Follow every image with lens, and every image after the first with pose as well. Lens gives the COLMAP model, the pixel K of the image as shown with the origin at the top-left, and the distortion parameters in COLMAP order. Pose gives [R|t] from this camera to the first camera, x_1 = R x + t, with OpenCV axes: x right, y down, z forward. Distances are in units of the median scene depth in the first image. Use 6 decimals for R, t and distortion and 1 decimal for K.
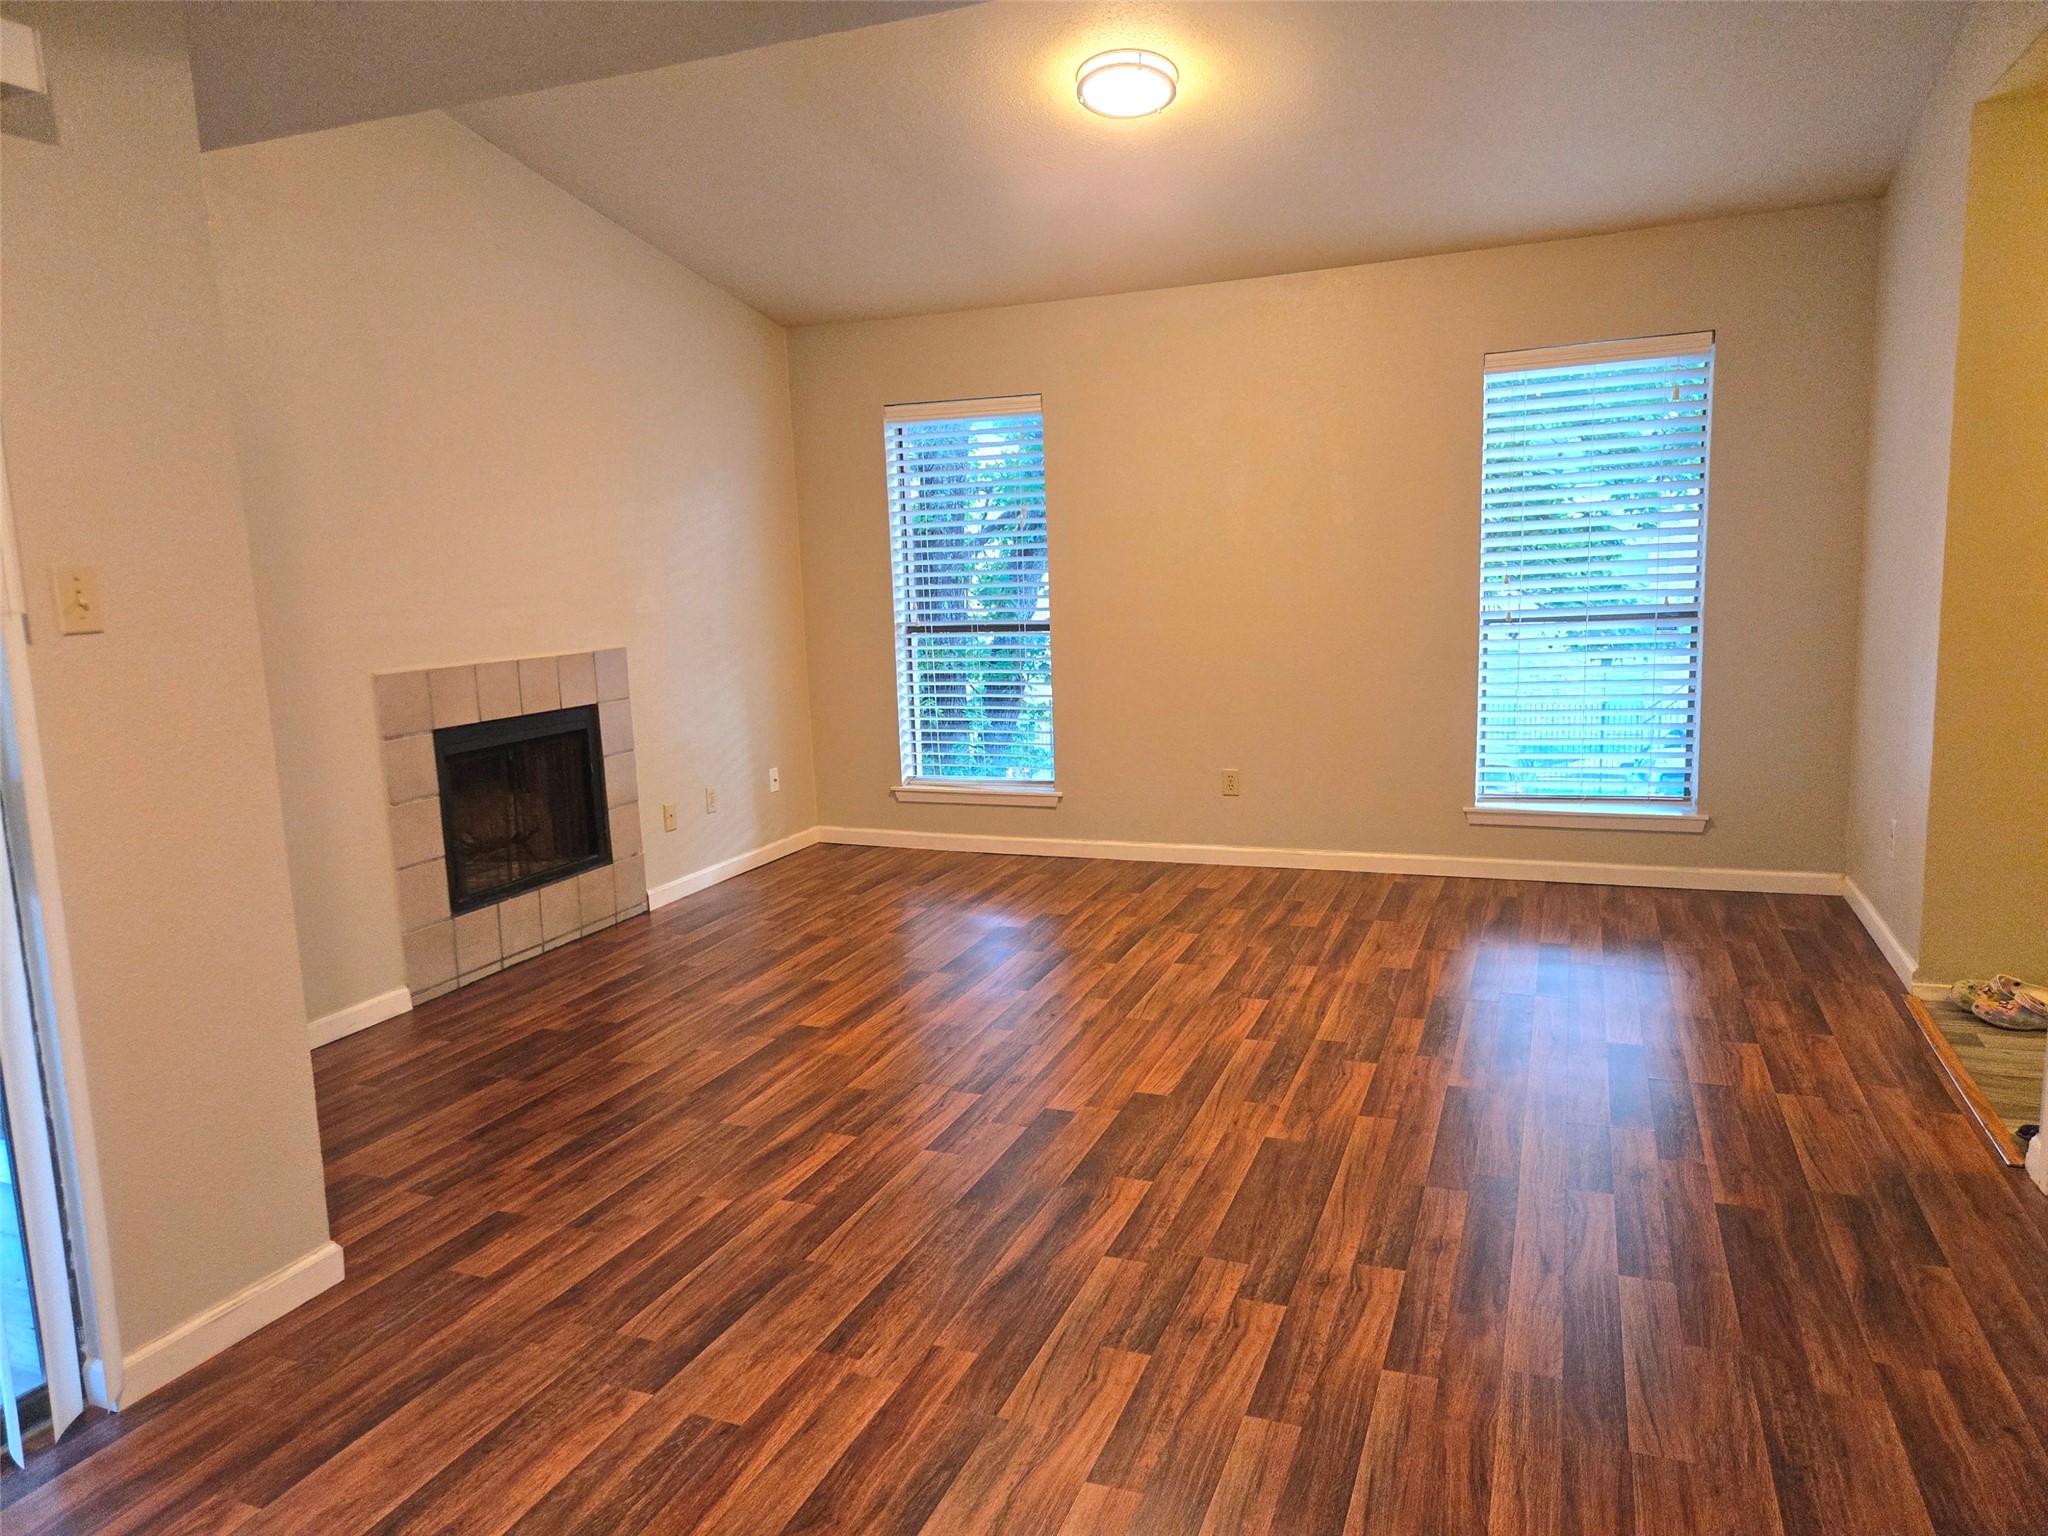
lens RADIAL K [[1365.1, 0, 1012.3], [0, 1365.1, 763.5], [0, 0, 1]] dist [0.080097, -0.070253]
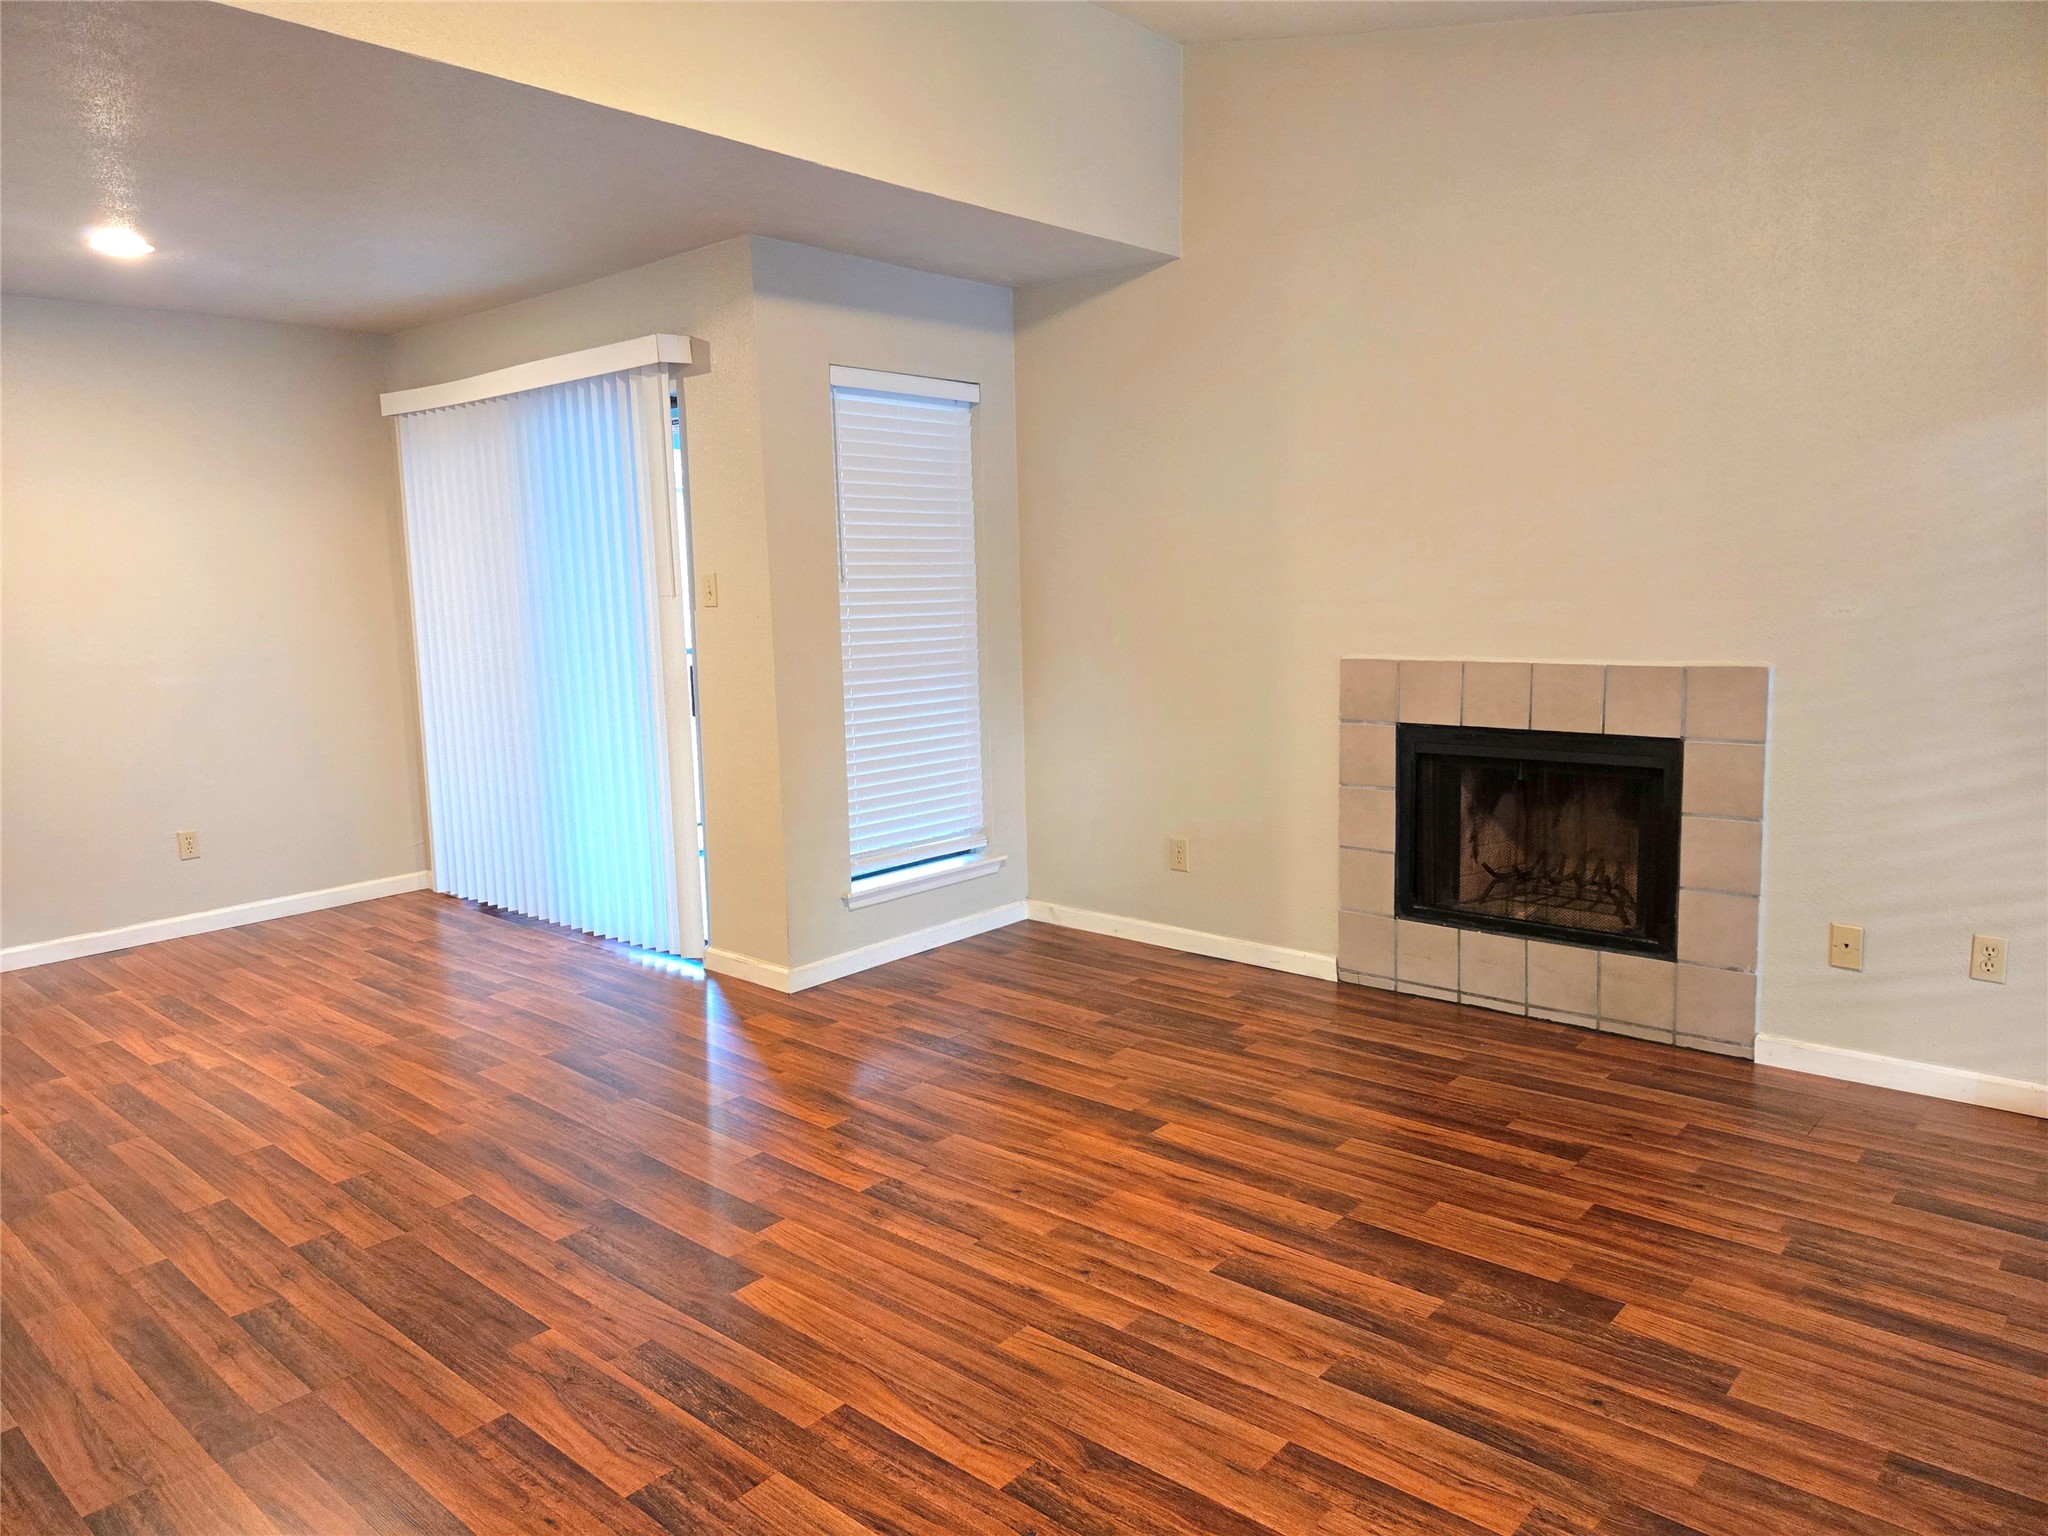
lens RADIAL K [[1368.1, 0, 1003.7], [0, 1368.1, 760.7], [0, 0, 1]] dist [0.072325, -0.064080]
pose [[-0.335939, 0.175075, -0.925469, 0.582349], [-0.099445, 0.970488, 0.219689, -0.187027], [0.936619, 0.165835, -0.308615, 1.068845]]
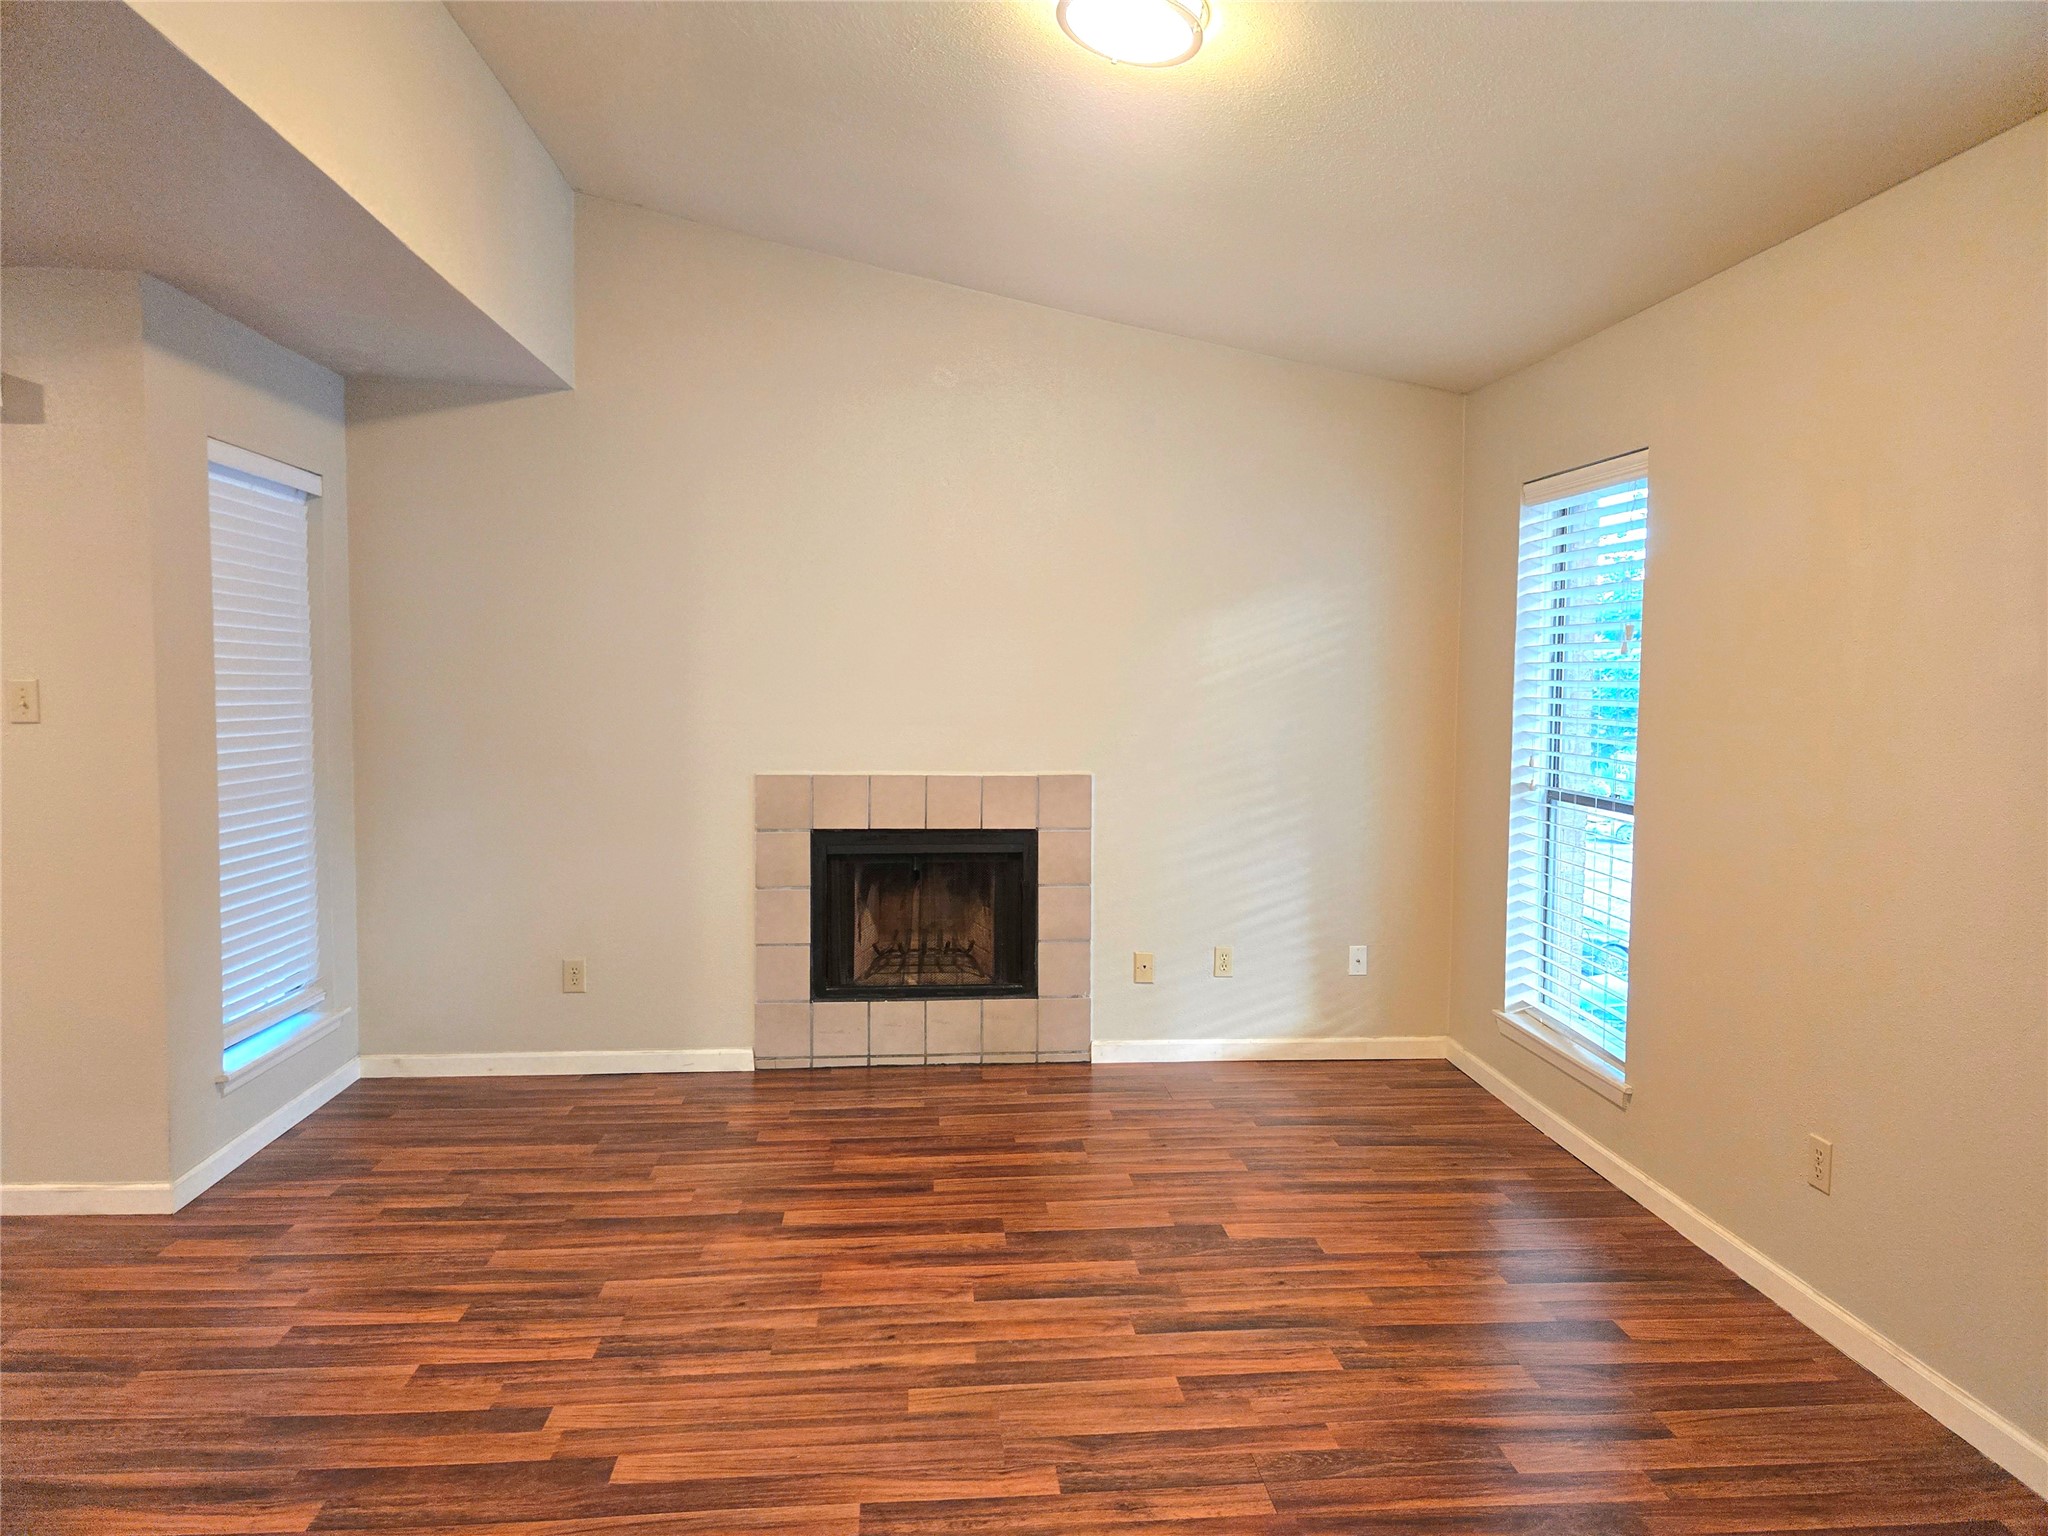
lens RADIAL K [[1365.1, 0, 1012.3], [0, 1365.1, 763.5], [0, 0, 1]] dist [0.080097, -0.070253]
pose [[0.444847, 0.098388, -0.890186, 0.639559], [-0.155867, 0.987284, 0.031230, -0.138999], [0.881939, 0.124858, 0.454526, 0.652685]]
